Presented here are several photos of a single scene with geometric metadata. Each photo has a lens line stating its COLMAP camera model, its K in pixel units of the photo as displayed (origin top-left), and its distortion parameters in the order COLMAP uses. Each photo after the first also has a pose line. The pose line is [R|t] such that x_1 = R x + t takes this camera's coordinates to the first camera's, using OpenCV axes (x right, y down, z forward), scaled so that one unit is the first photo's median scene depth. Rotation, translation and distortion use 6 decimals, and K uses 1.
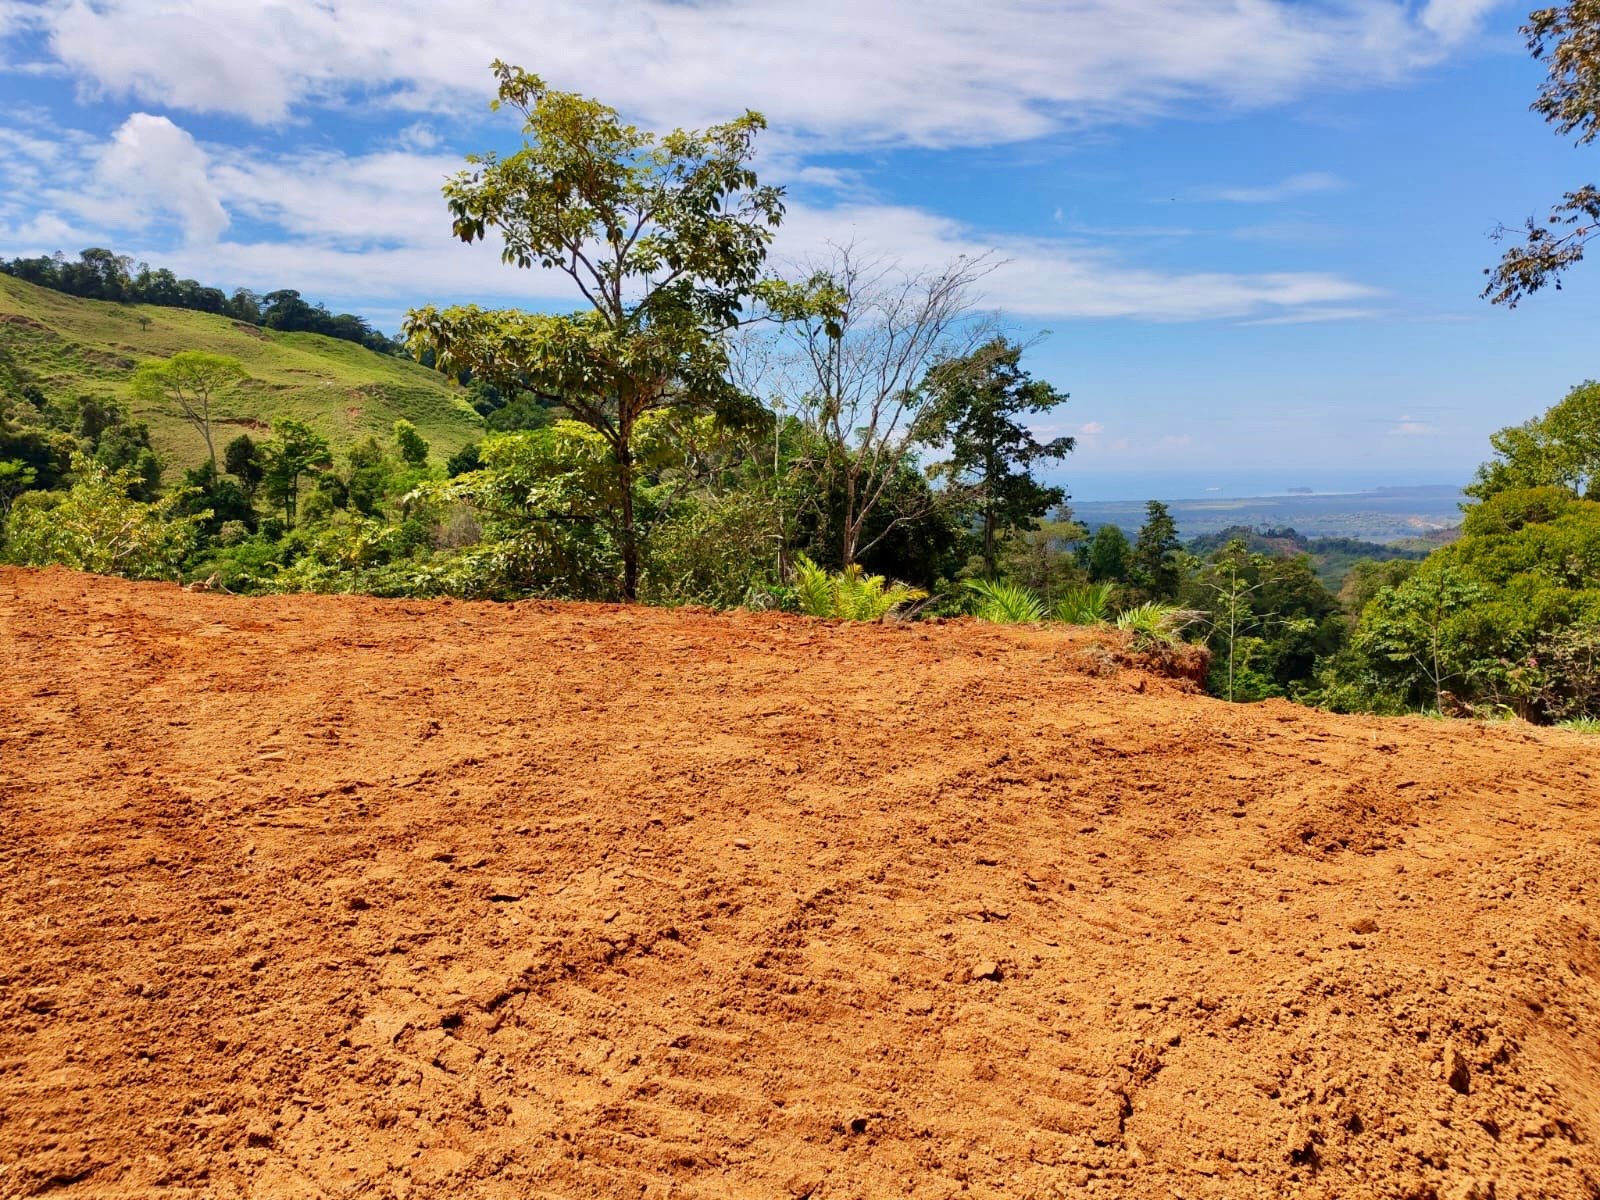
lens RADIAL K [[1208.7, 0, 801.2], [0, 1208.7, 600.3], [0, 0, 1]] dist [0.104949, -0.141551]
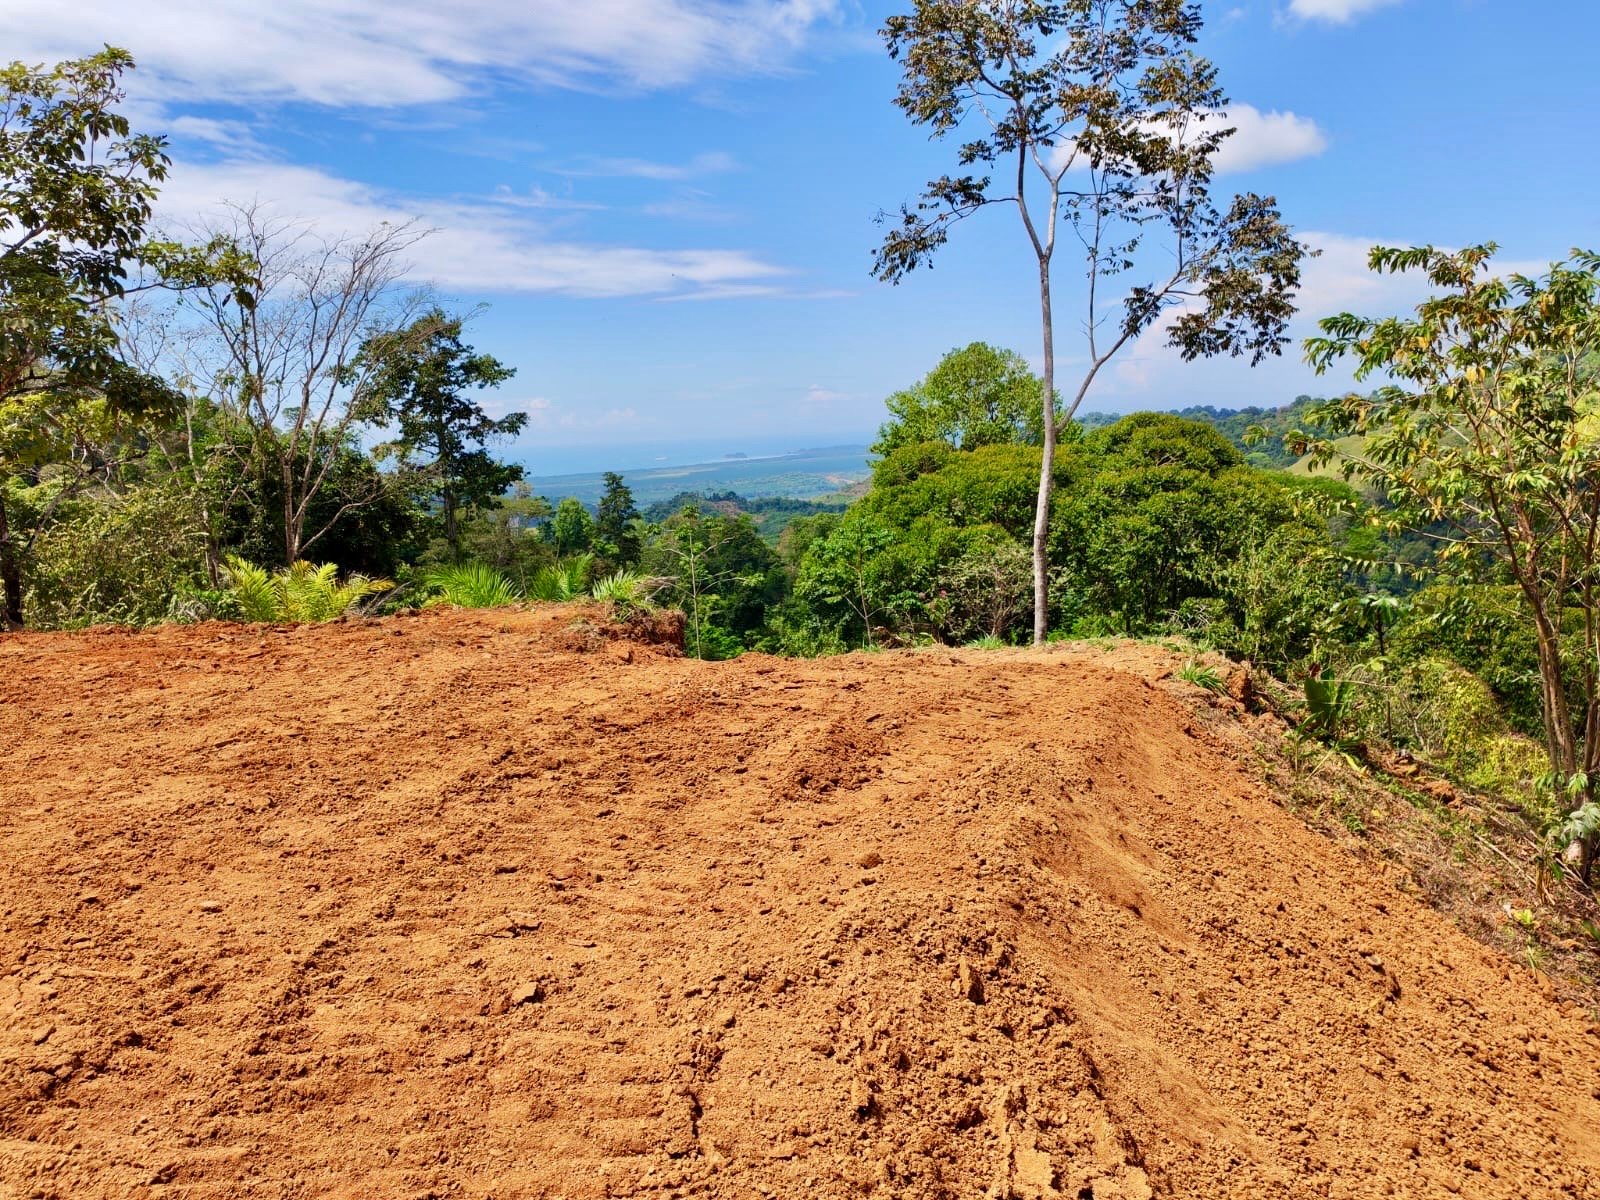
lens RADIAL K [[1208.7, 0, 791.3], [0, 1208.7, 613.3], [0, 0, 1]] dist [0.104949, -0.141551]
pose [[0.907355, -0.106384, 0.406680, -0.002147], [0.094021, 0.994297, 0.050326, -0.001650], [-0.409715, -0.007428, 0.912183, 0.014200]]
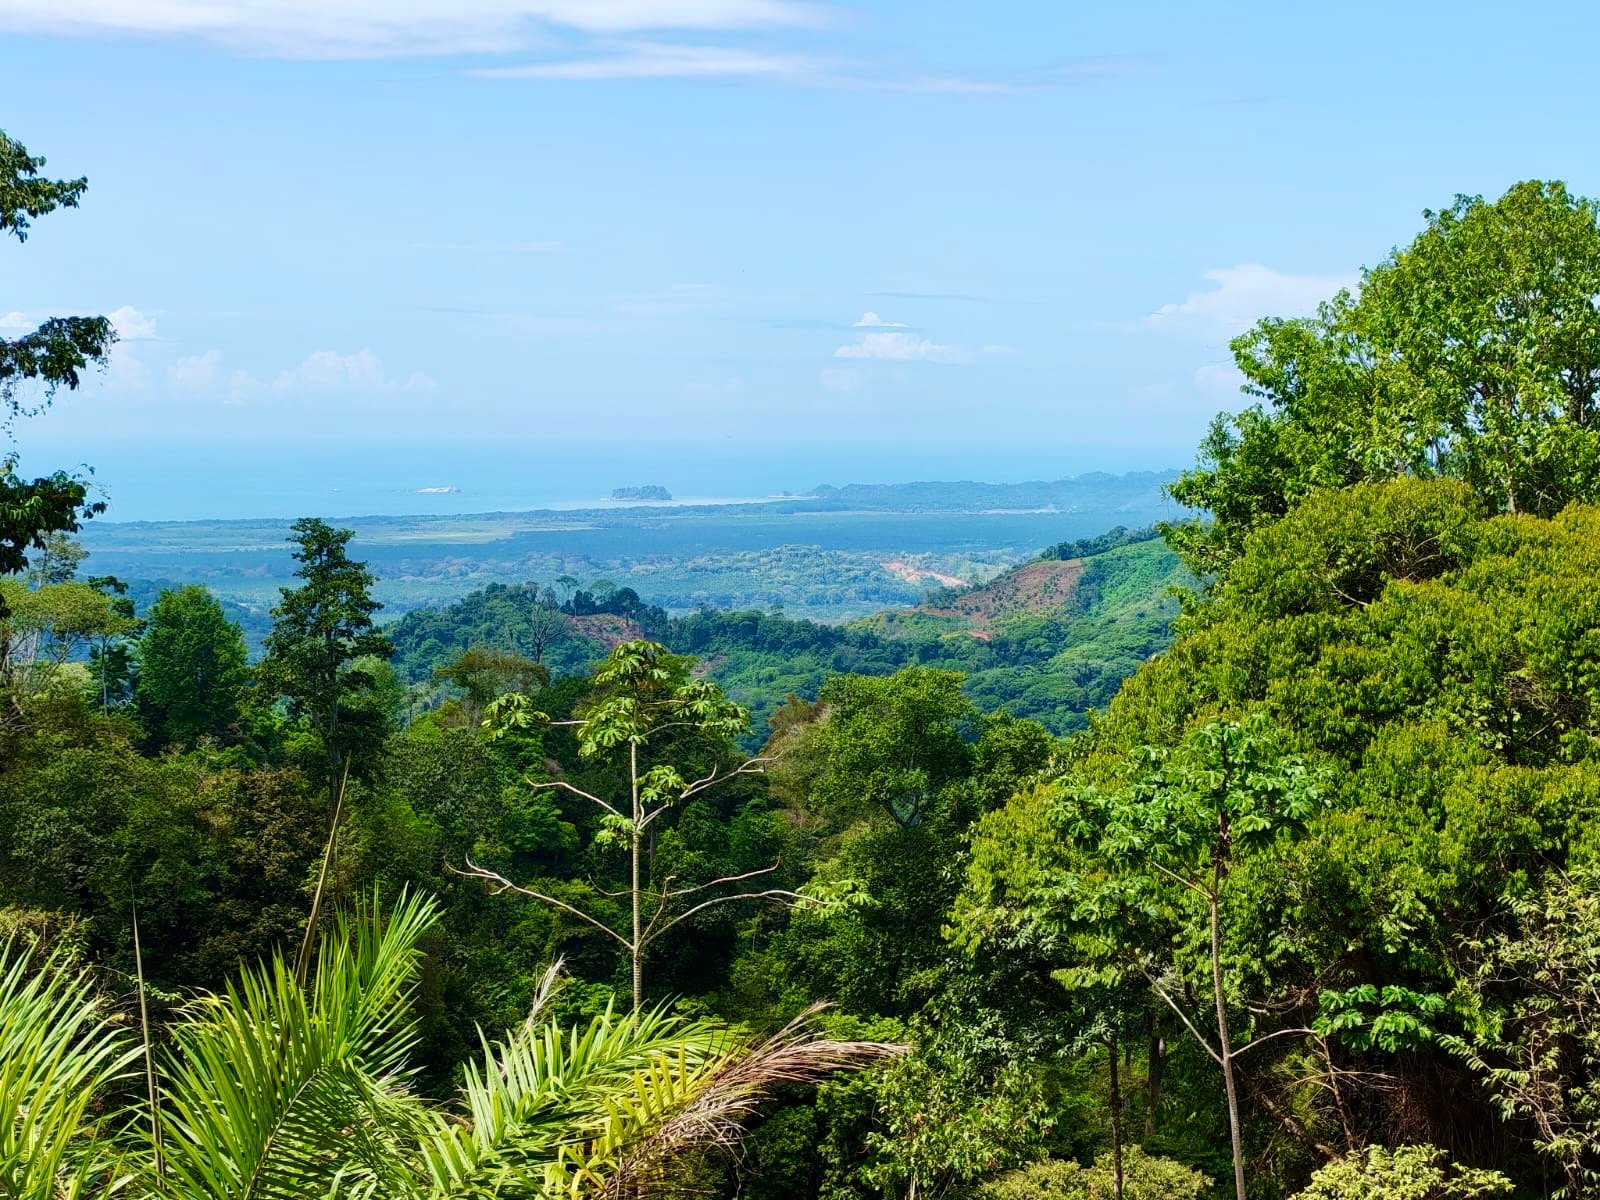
lens RADIAL K [[3344.5, 0, 808.2], [0, 3344.5, 595.2], [0, 0, 1]] dist [0.106551, 0.000000]
pose [[0.907444, -0.013714, 0.419950, 0.057214], [0.038541, 0.997970, -0.050692, -0.028589], [-0.418402, 0.062186, 0.906131, 0.352968]]
